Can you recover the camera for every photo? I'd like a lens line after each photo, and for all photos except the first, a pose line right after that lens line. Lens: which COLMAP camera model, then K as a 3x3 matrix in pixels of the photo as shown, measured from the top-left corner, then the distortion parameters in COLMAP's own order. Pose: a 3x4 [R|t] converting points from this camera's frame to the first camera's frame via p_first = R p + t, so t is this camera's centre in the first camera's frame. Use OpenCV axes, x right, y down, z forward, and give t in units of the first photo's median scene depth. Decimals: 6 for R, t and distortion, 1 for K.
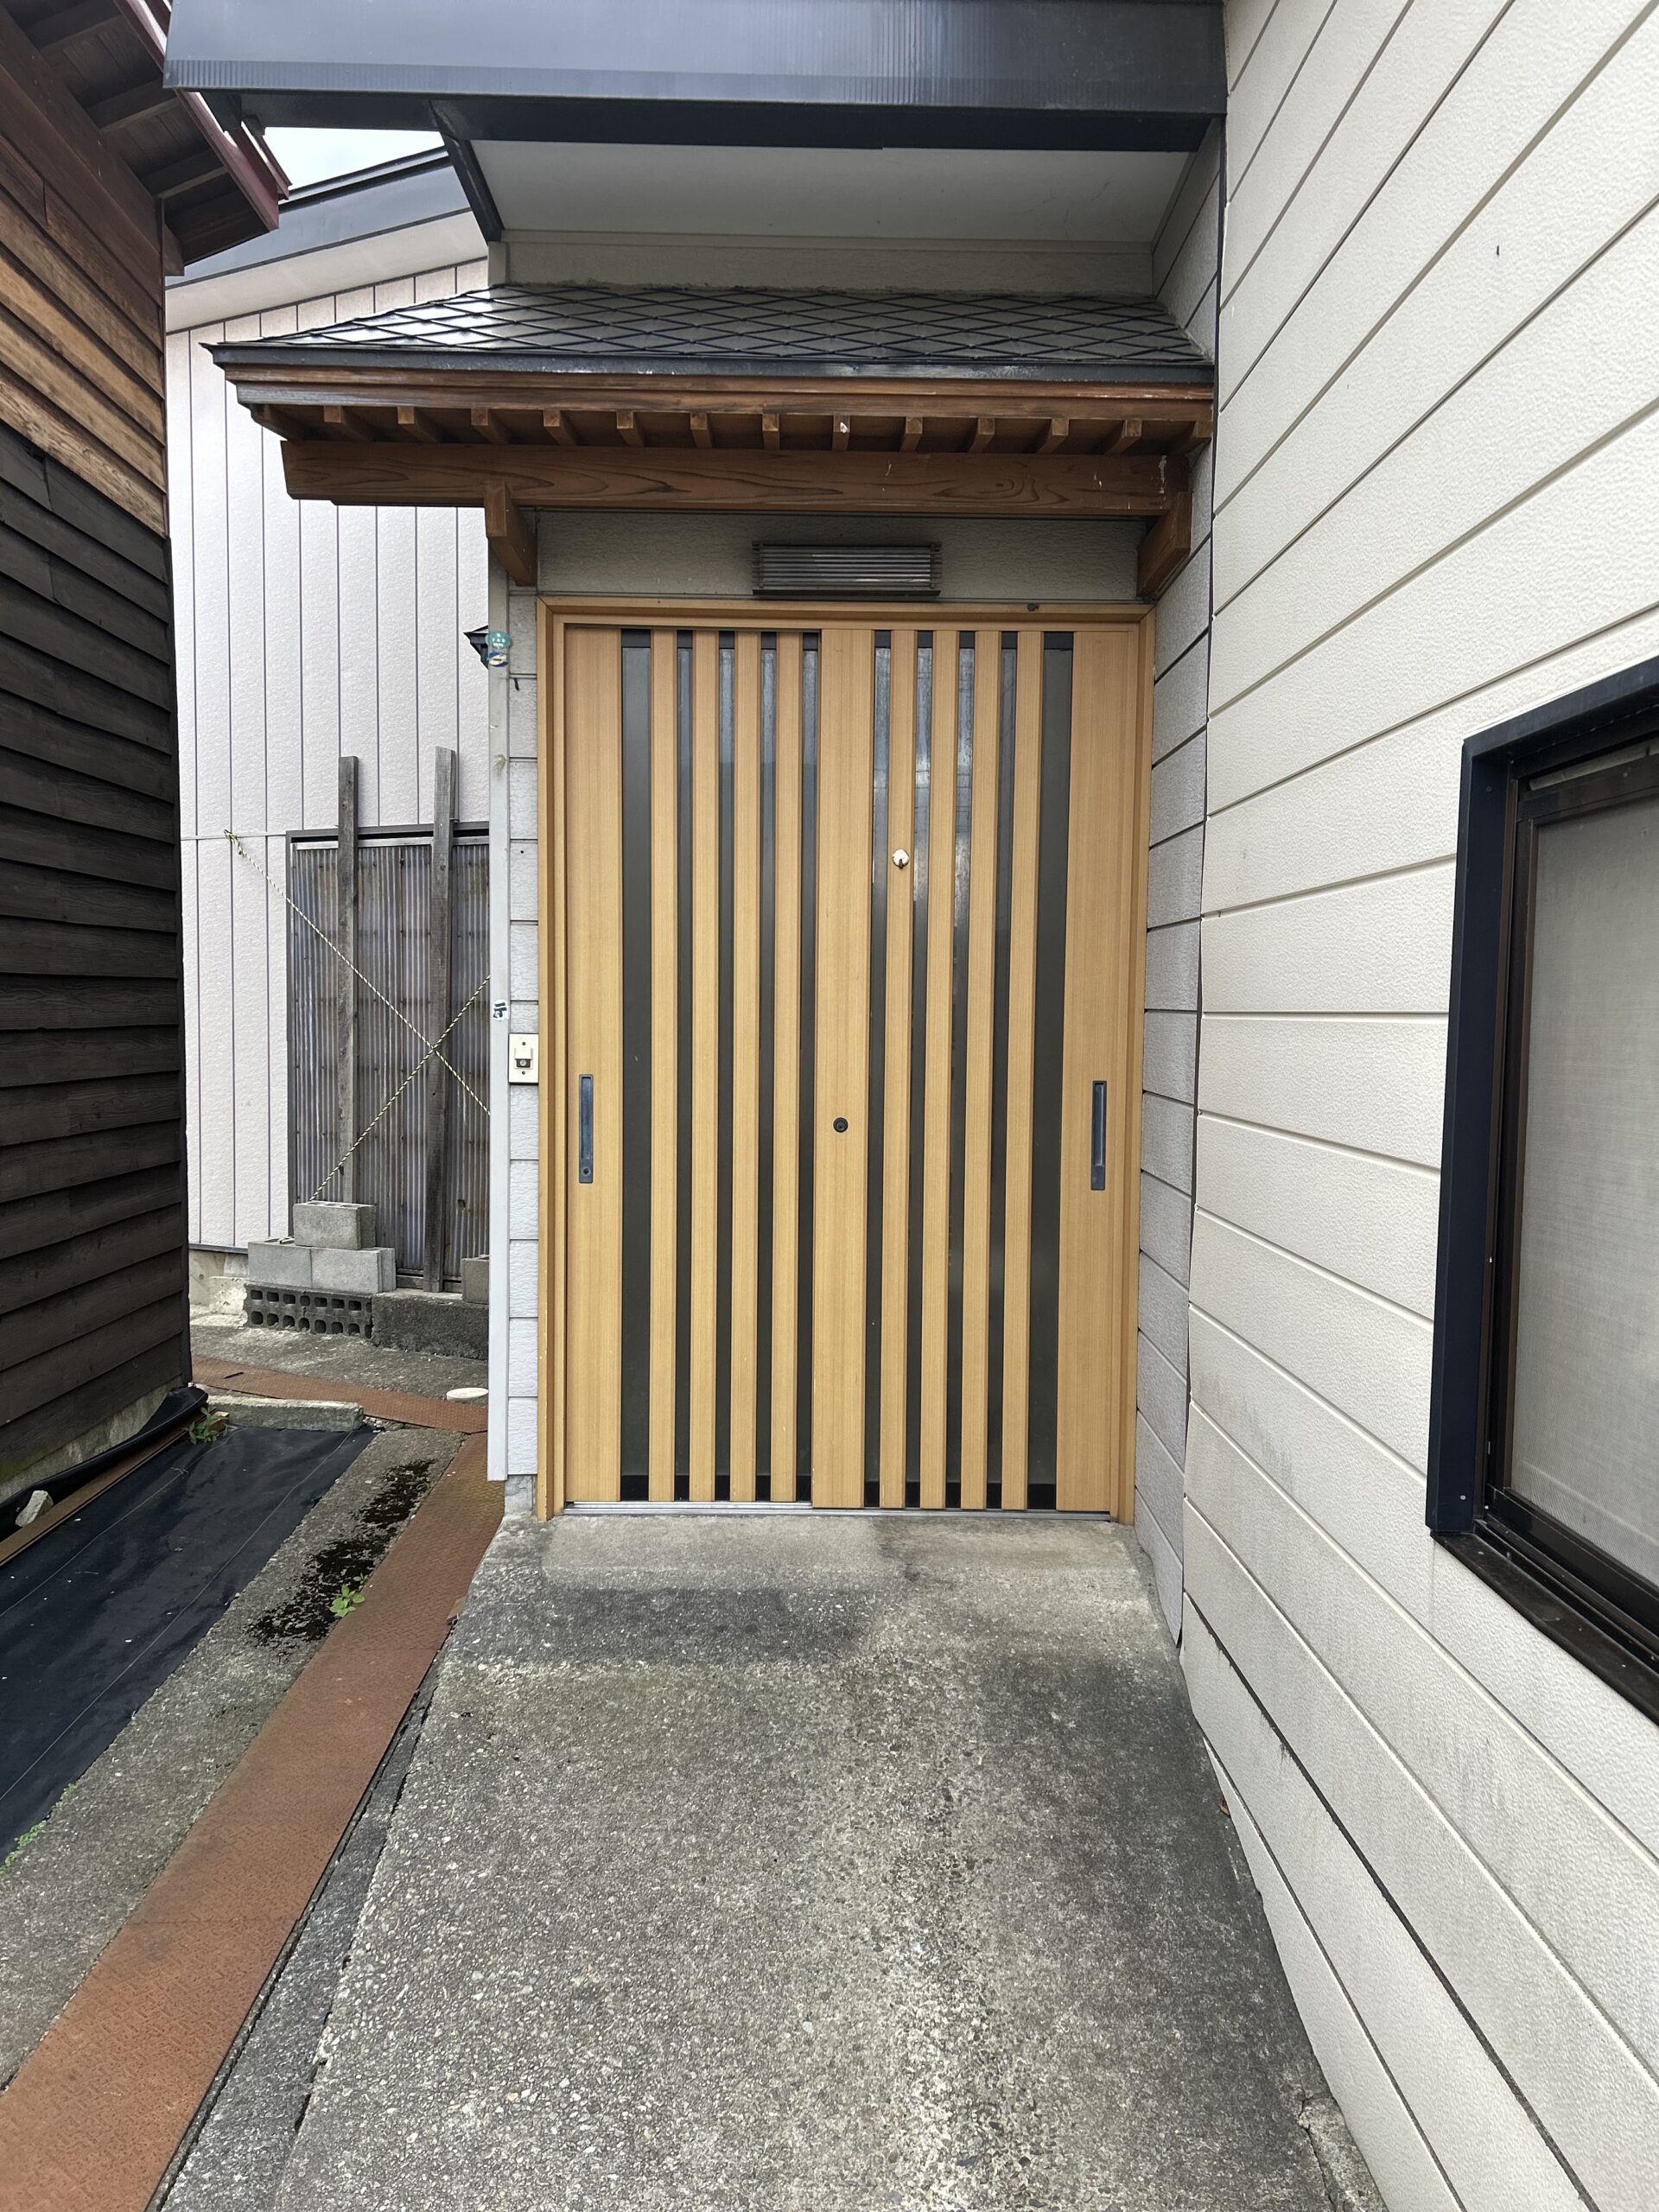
lens RADIAL K [[1685.5, 0, 828.2], [0, 1685.5, 1107.9], [0, 0, 1]] dist [0.003587, 0.000352]
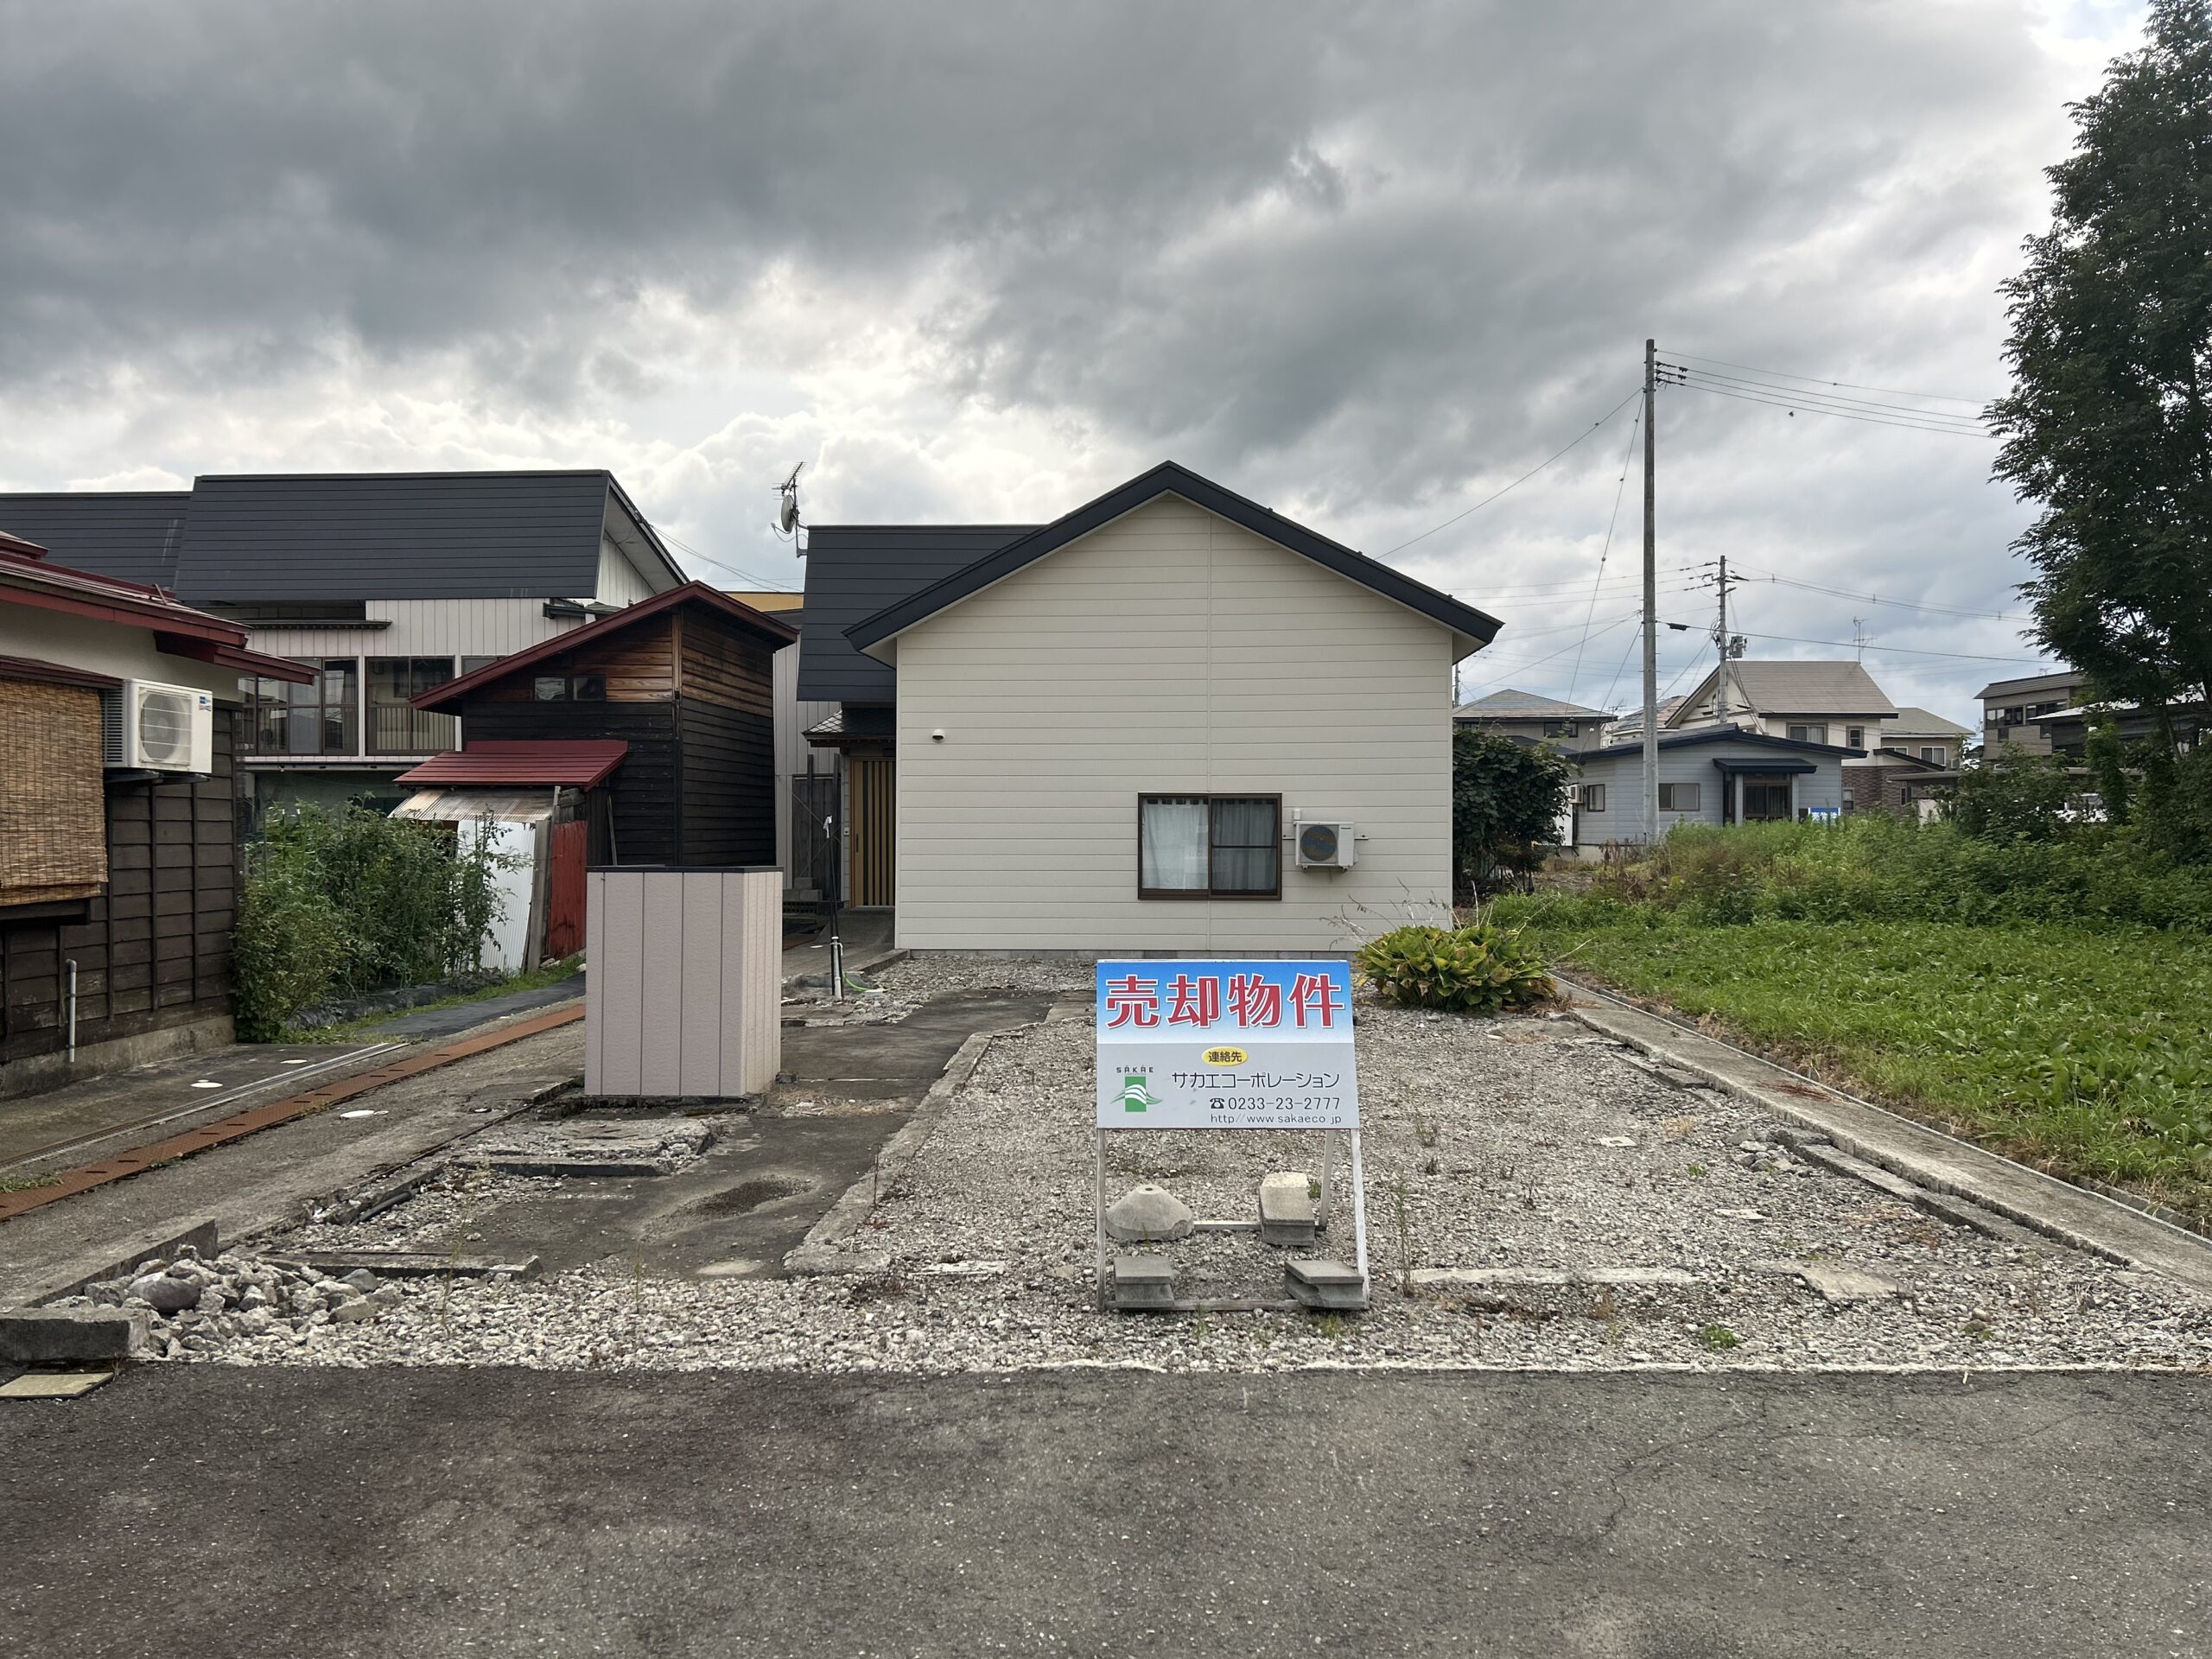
lens RADIAL K [[1685.5, 0, 1106.8], [0, 1685.5, 827.8], [0, 0, 1]] dist [0.003587, 0.000352]
pose [[0.997349, -0.010136, -0.072057, 0.775873], [0.006217, 0.998499, -0.054407, 0.191813], [0.072500, 0.053815, 0.995915, -3.244328]]
